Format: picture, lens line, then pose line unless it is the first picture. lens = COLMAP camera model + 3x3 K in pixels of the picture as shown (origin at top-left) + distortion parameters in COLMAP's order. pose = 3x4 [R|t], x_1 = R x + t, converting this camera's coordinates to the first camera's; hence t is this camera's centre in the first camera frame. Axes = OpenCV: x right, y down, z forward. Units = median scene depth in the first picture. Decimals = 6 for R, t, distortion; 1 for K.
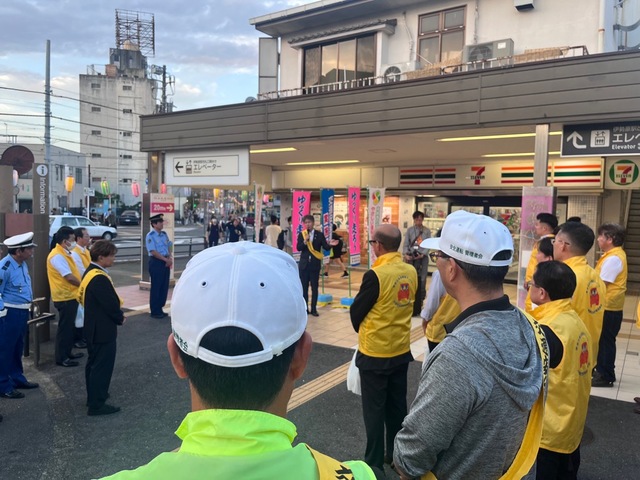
lens RADIAL K [[486.1, 0, 320.0], [0, 486.1, 240.0], [0, 0, 1]] dist [0.076177, -0.104403]
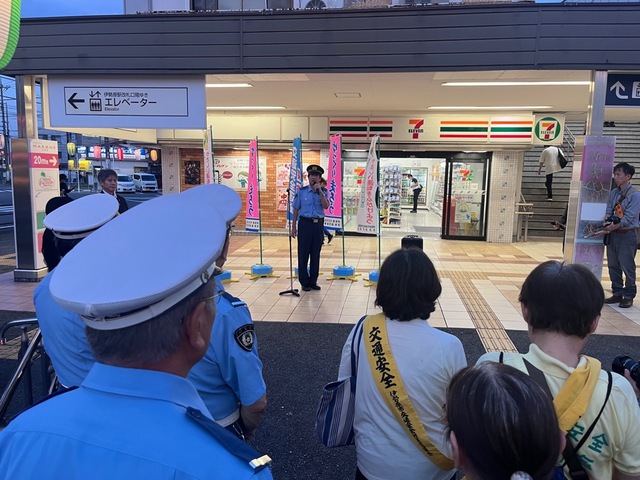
lens RADIAL K [[486.1, 0, 320.0], [0, 486.1, 240.0], [0, 0, 1]] dist [0.076177, -0.104403]
pose [[0.900563, -0.064893, 0.429854, -0.293632], [0.030399, 0.995776, 0.086641, -0.003524], [-0.433661, -0.064959, 0.898732, 0.216670]]
